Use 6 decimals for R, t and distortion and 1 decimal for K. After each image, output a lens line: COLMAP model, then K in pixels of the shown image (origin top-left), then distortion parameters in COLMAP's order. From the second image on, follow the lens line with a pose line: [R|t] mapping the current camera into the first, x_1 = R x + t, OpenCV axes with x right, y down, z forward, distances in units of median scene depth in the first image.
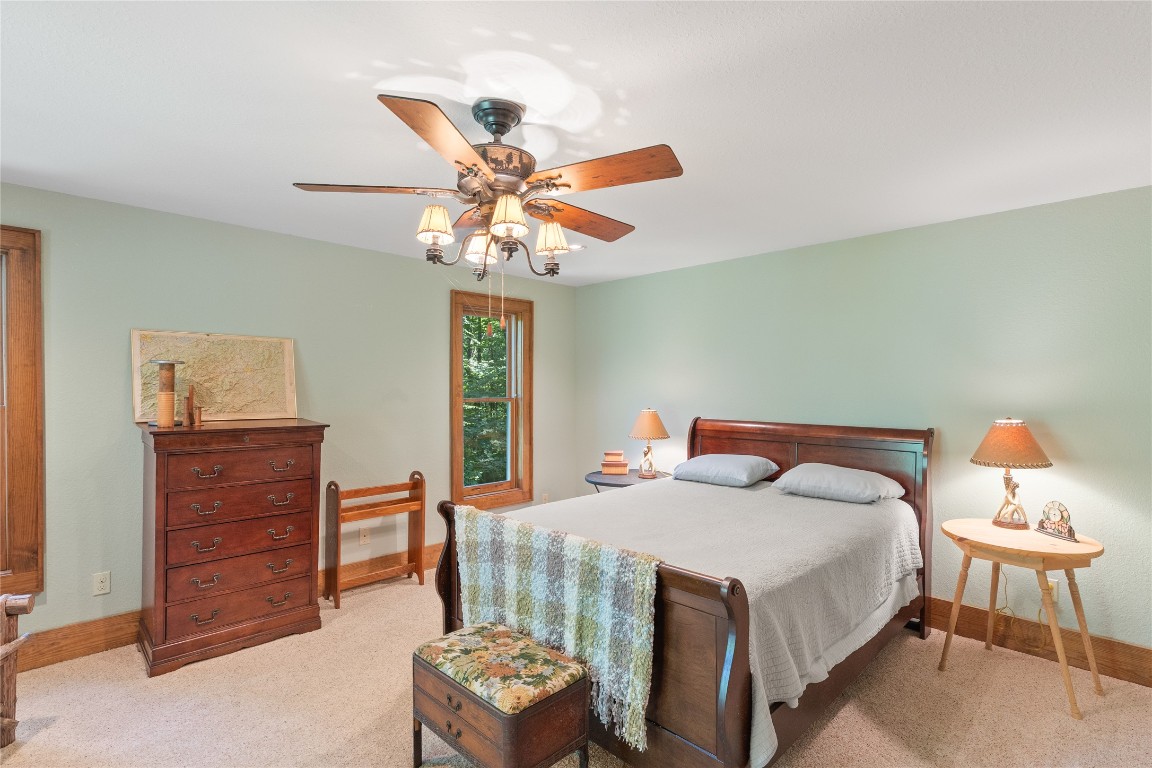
lens RADIAL K [[558.2, 0, 576.2], [0, 558.2, 393.8], [0, 0, 1]] dist [0.001789, 0.000592]
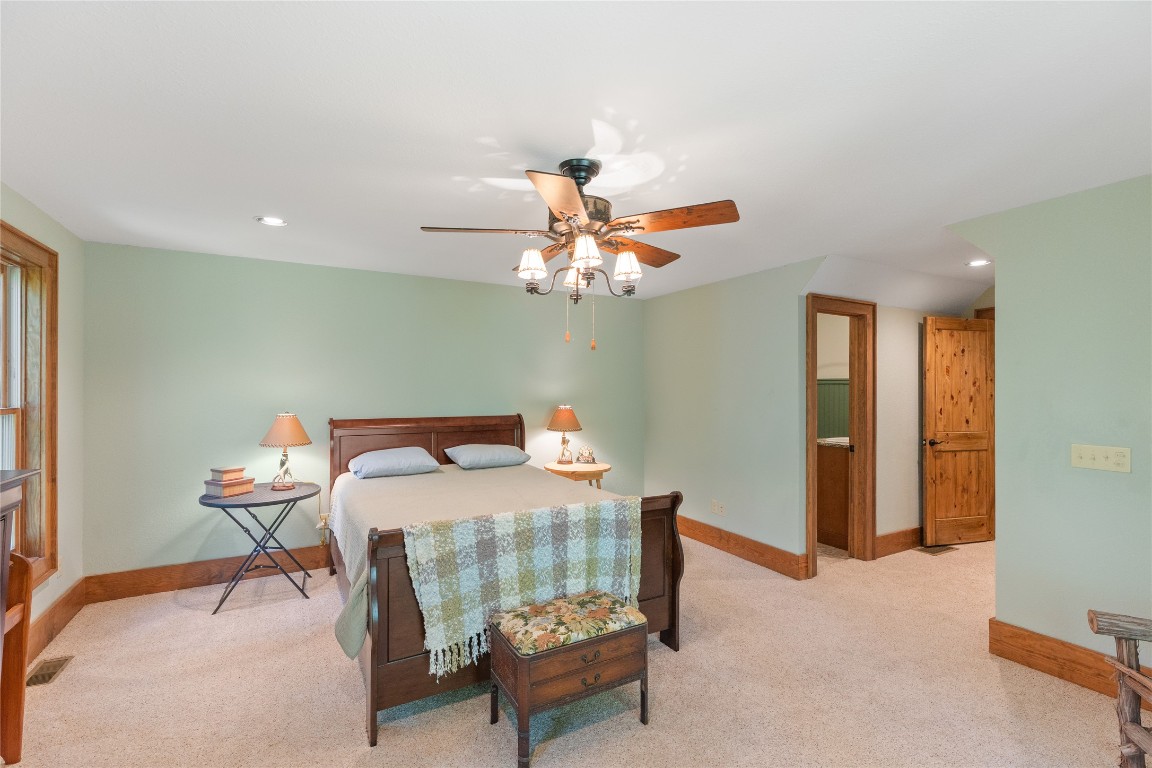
lens RADIAL K [[525.0, 0, 582.5], [0, 525.0, 384.8], [0, 0, 1]] dist [-0.001403, -0.000162]
pose [[0.269688, 0.002143, 0.962945, -0.914879], [0.012370, 0.999907, -0.005690, -0.012120], [-0.962868, 0.013446, 0.269636, 0.501427]]
